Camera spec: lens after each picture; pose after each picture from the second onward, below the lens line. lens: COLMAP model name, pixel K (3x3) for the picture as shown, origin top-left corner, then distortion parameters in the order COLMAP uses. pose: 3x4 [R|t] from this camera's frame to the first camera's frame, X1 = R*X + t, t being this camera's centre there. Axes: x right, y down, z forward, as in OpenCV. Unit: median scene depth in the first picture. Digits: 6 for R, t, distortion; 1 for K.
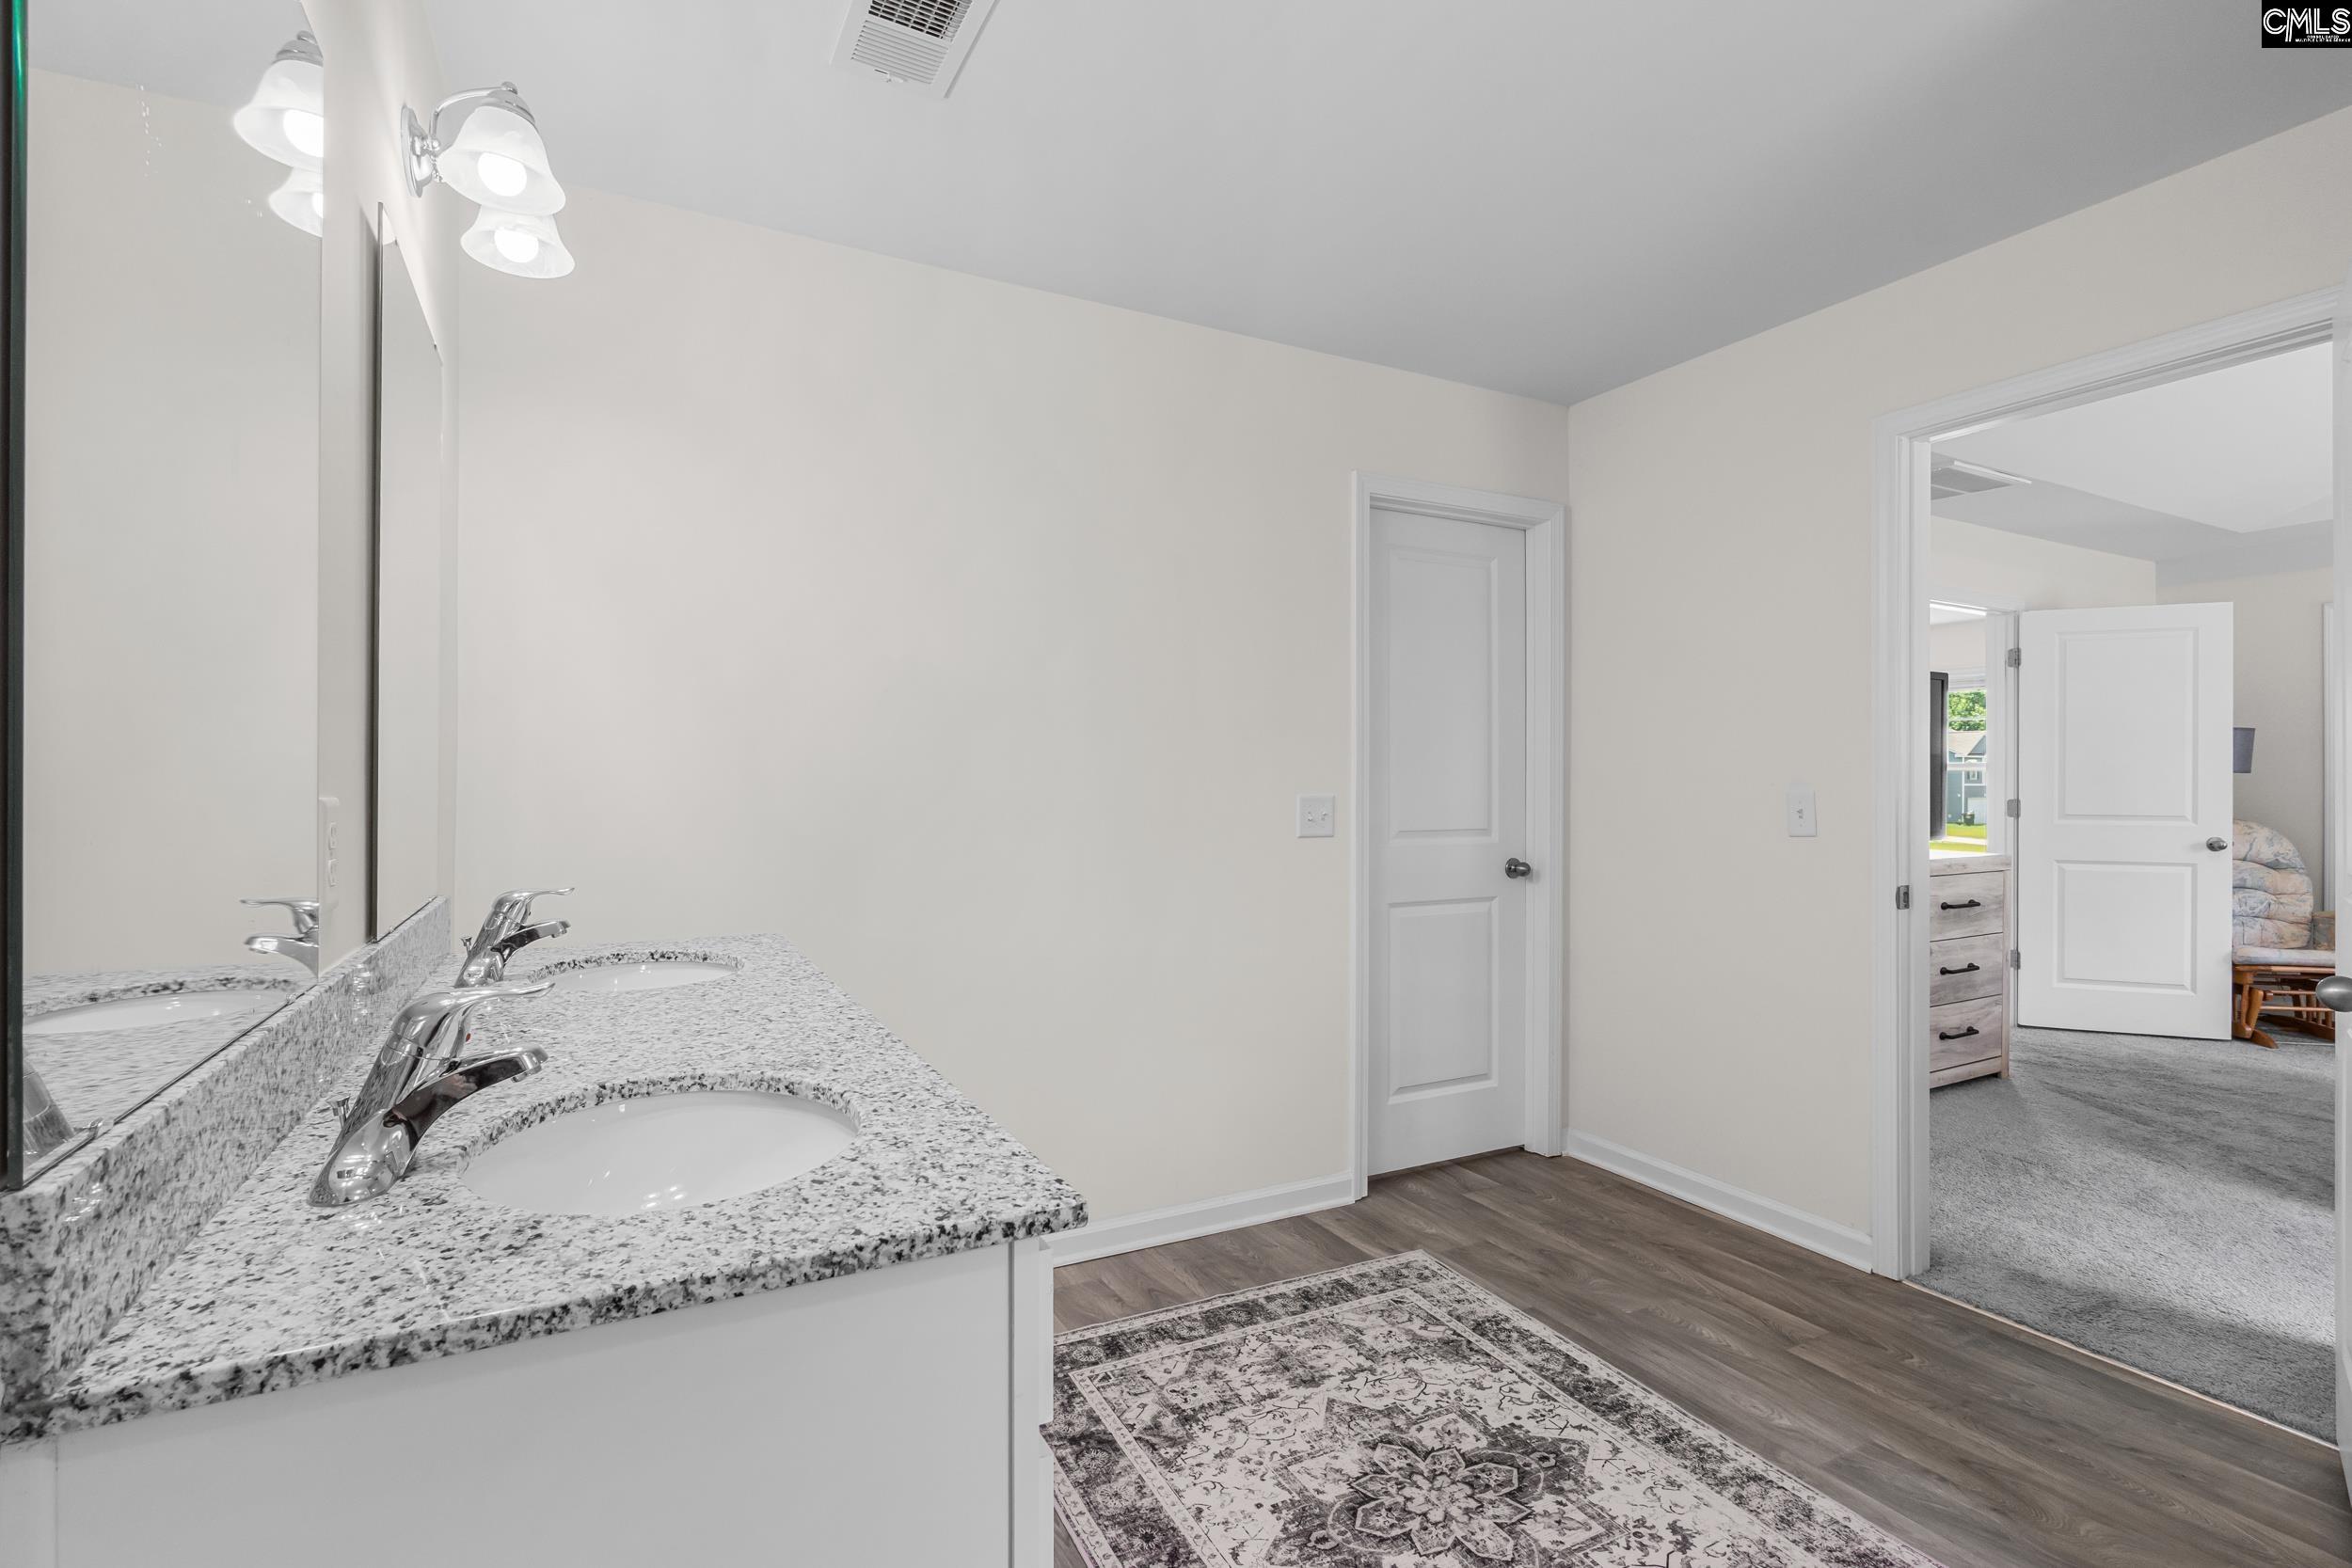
lens RADIAL K [[1086.4, 0, 1186.8], [0, 1086.4, 784.0], [0, 0, 1]] dist [-0.007333, 0.000046]
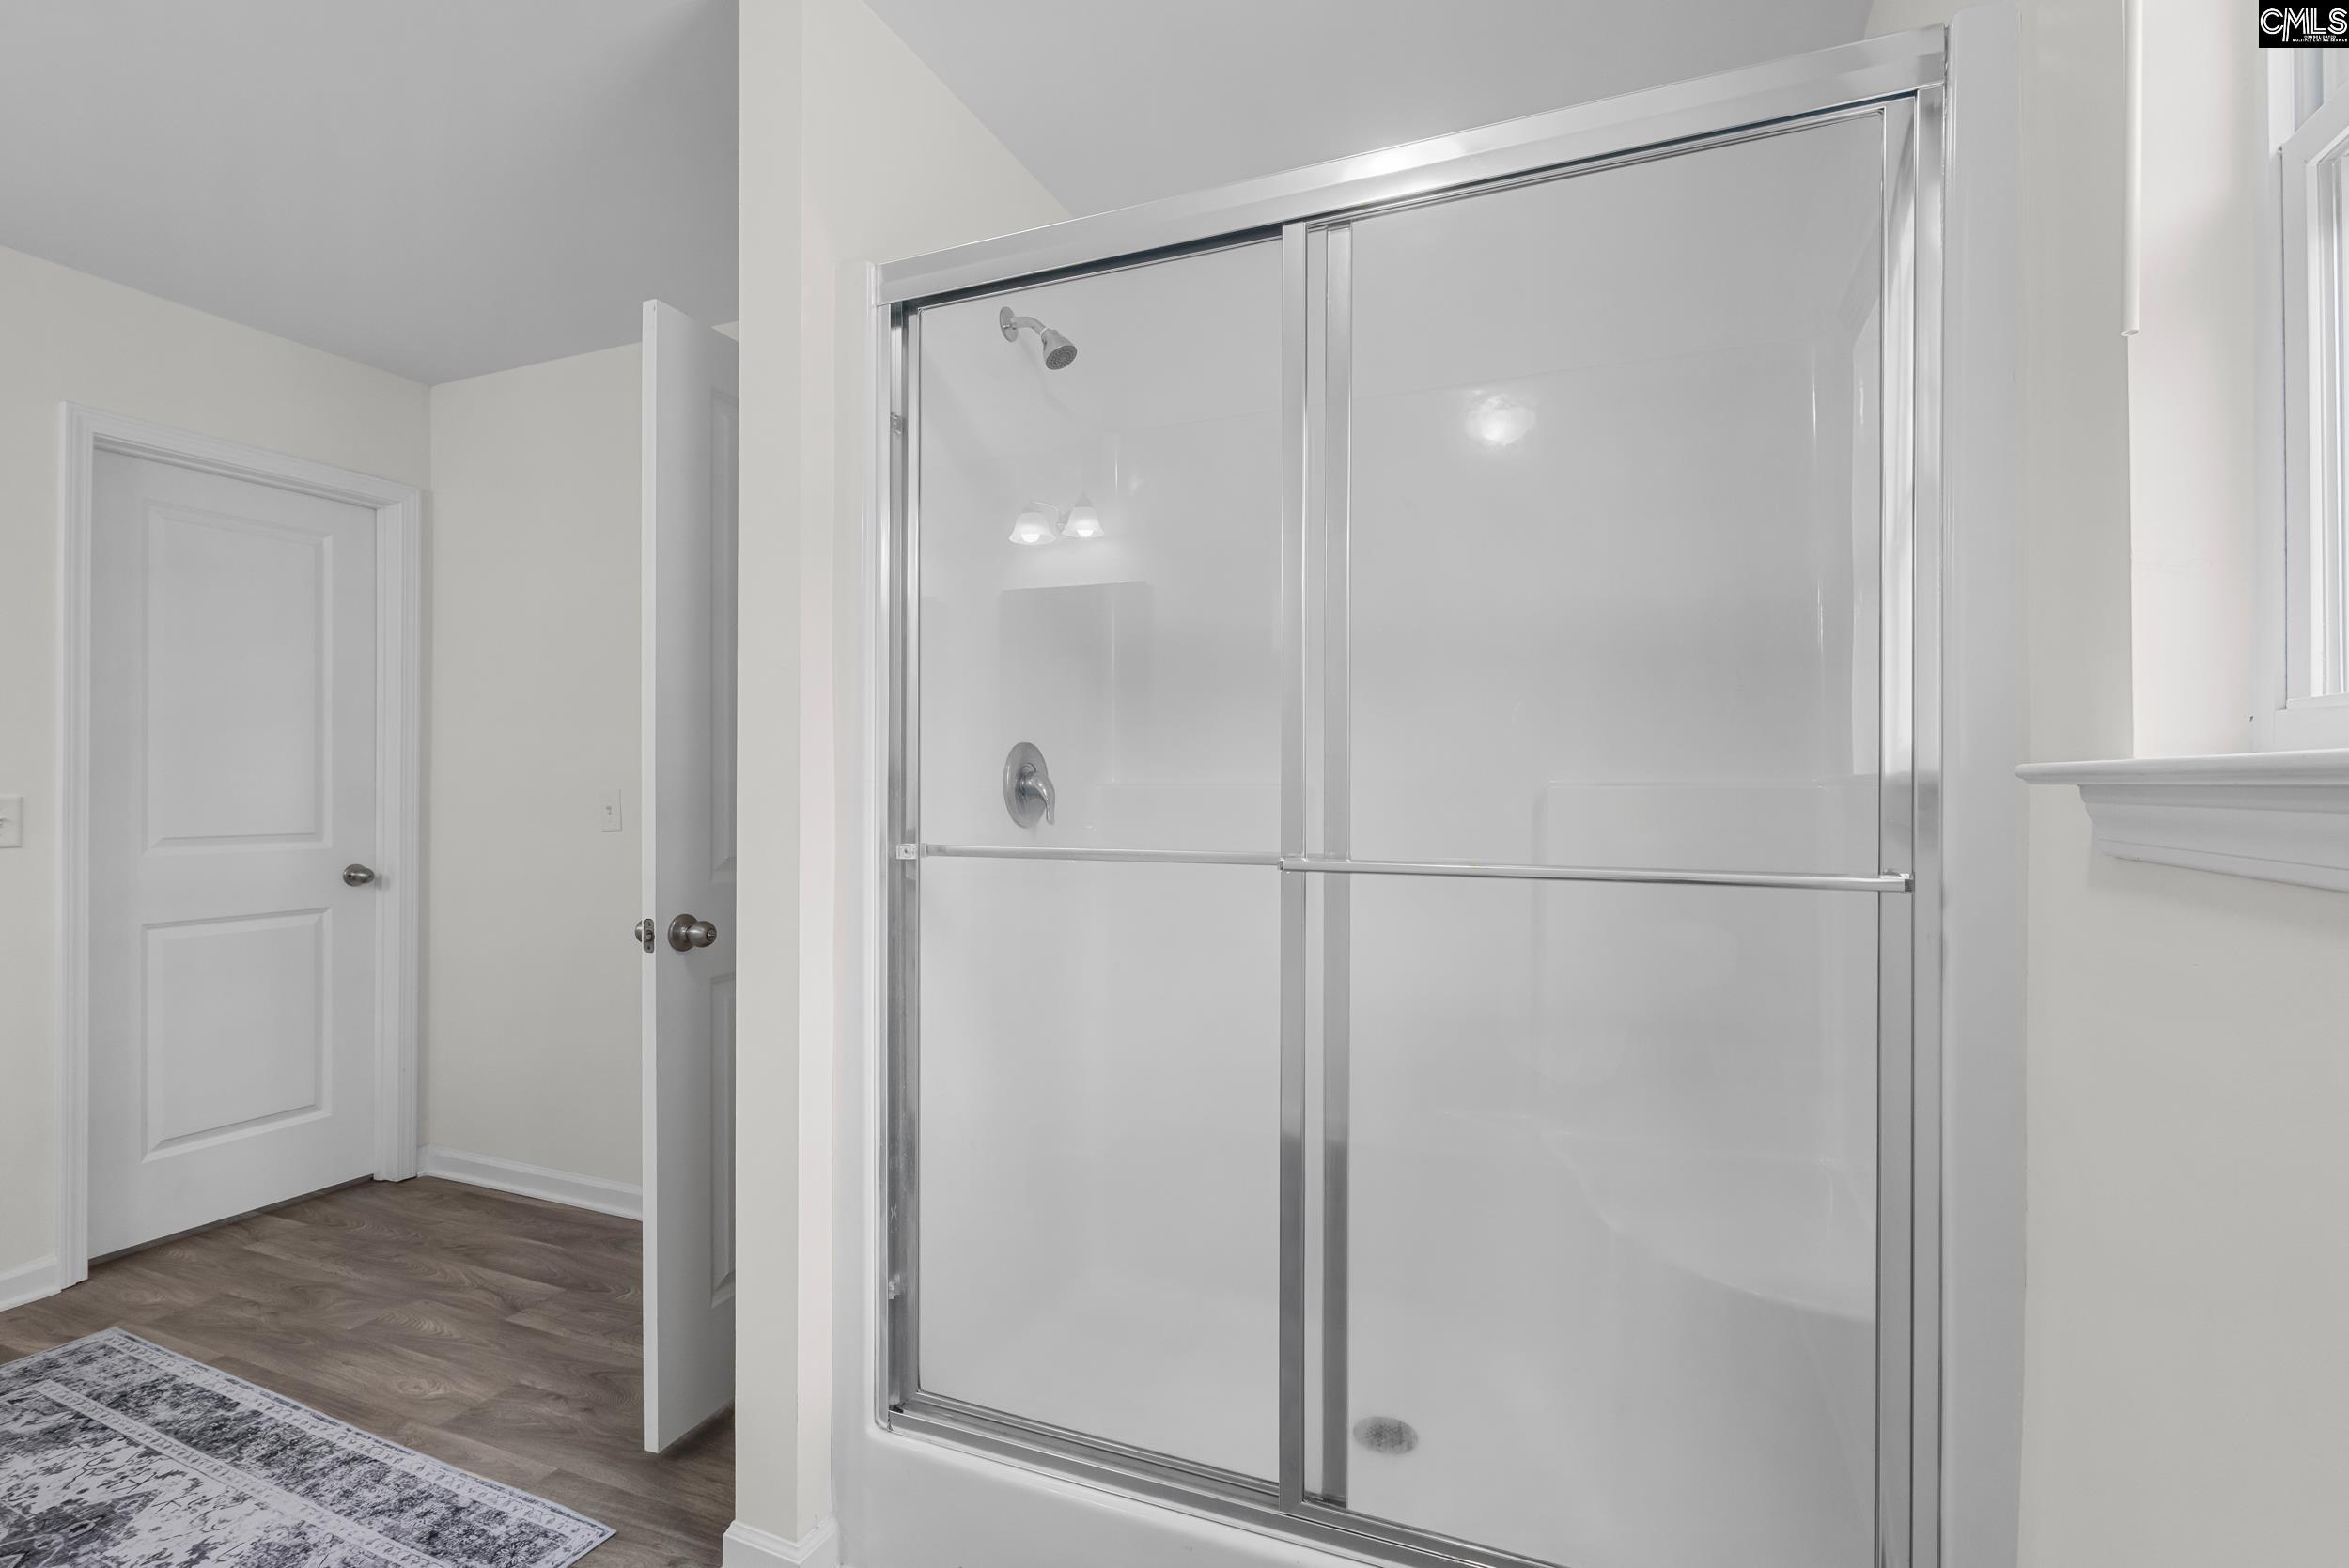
lens RADIAL K [[1085.1, 0, 1178.0], [0, 1085.1, 786.4], [0, 0, 1]] dist [-0.007333, 0.000046]
pose [[0.772658, -0.000786, 0.634822, 0.366064], [0.005197, 0.999974, -0.005086, 0.015502], [-0.634801, 0.007229, 0.772642, -0.207746]]
